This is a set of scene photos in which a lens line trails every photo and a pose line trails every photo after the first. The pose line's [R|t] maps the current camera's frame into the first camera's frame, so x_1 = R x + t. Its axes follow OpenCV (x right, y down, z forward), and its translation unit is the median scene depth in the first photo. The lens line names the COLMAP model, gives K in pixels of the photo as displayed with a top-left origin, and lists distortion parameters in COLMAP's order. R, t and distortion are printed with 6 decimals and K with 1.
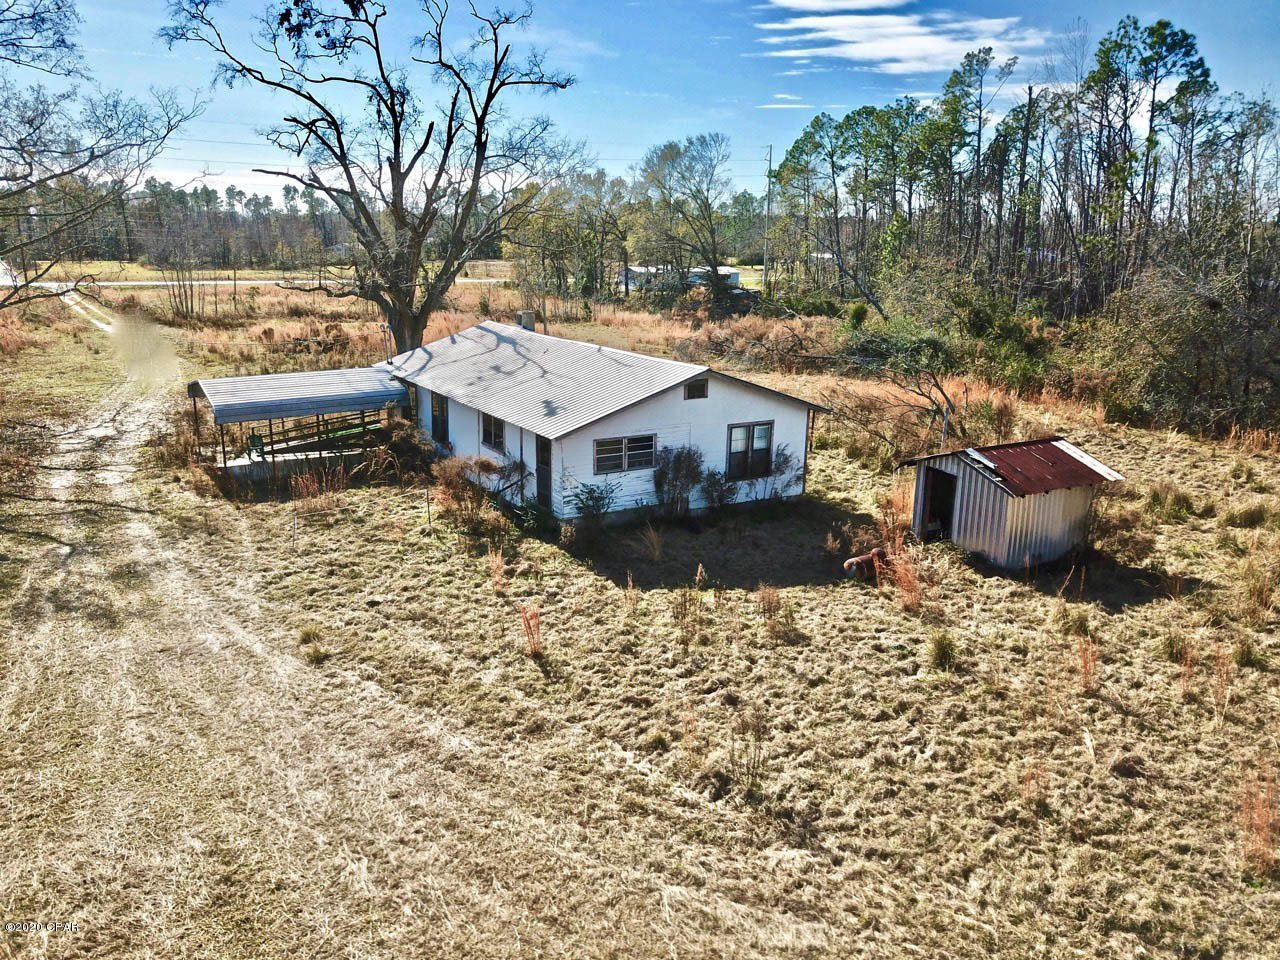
lens RADIAL K [[972.8, 0, 634.7], [0, 972.8, 482.3], [0, 0, 1]] dist [0.013708, 0.000675]
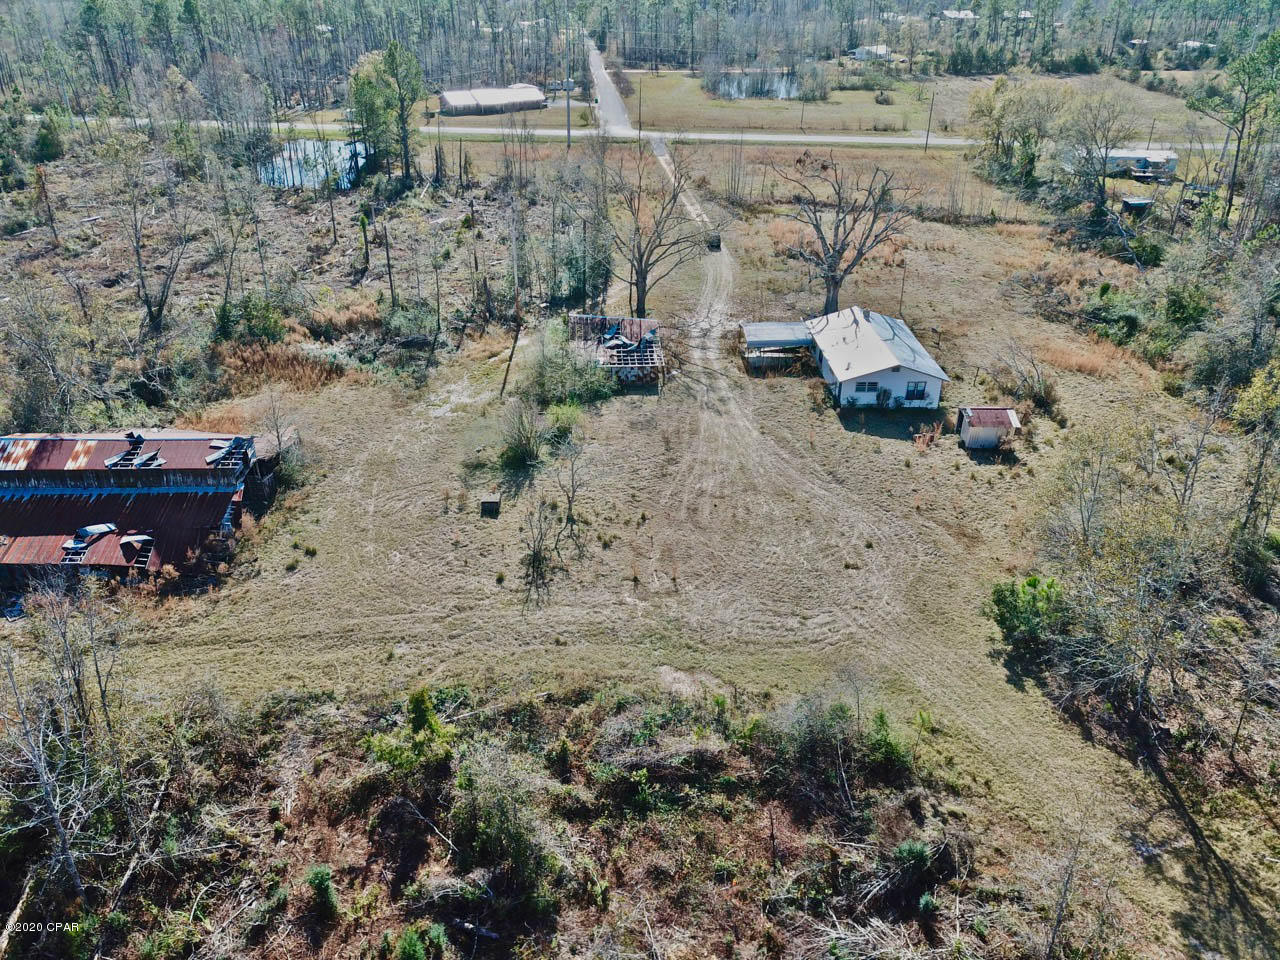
lens RADIAL K [[972.8, 0, 632.6], [0, 972.8, 477.1], [0, 0, 1]] dist [0.013708, 0.000675]
pose [[0.872399, 0.223708, -0.434598, 0.766278], [-0.118037, 0.959225, 0.256815, -0.470499], [0.474329, -0.172746, 0.863233, -2.132707]]
